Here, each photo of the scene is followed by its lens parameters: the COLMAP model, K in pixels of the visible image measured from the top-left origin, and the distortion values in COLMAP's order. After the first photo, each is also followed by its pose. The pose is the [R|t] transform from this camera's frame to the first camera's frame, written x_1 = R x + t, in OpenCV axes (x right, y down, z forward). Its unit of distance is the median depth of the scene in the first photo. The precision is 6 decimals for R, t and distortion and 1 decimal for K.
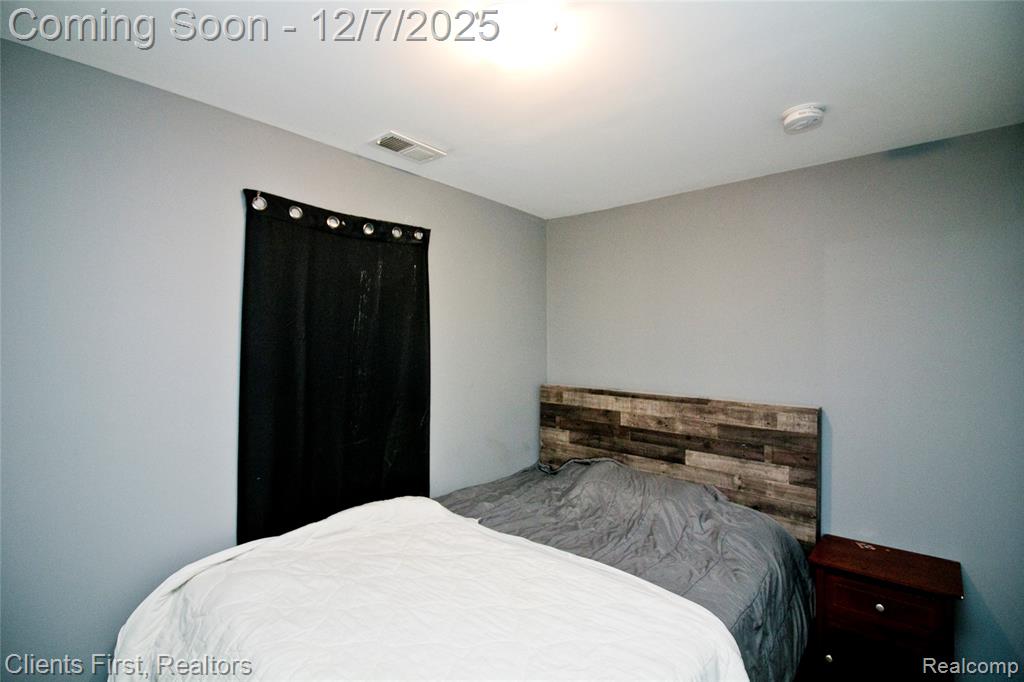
lens RADIAL K [[472.7, 0, 505.7], [0, 472.7, 333.5], [0, 0, 1]] dist [0.001012, -0.009365]
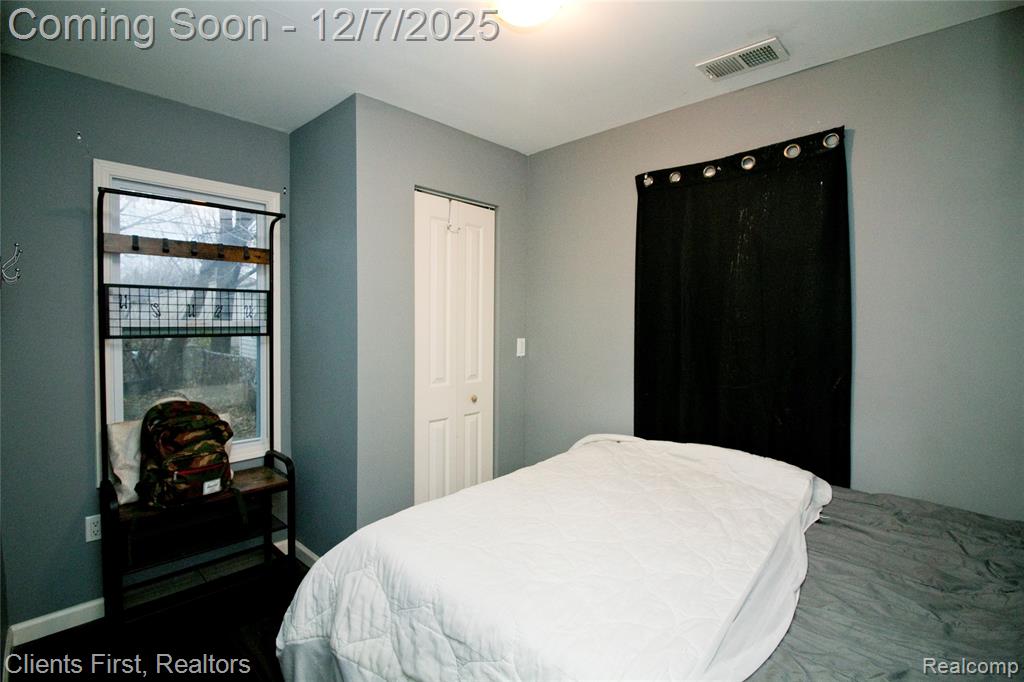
lens RADIAL K [[472.7, 0, 505.7], [0, 472.7, 333.5], [0, 0, 1]] dist [0.001012, -0.009365]
pose [[0.003041, 0.024421, -0.999697, 0.704113], [0.033544, 0.999137, 0.024510, 0.083121], [0.999433, -0.033609, 0.002219, 0.552104]]
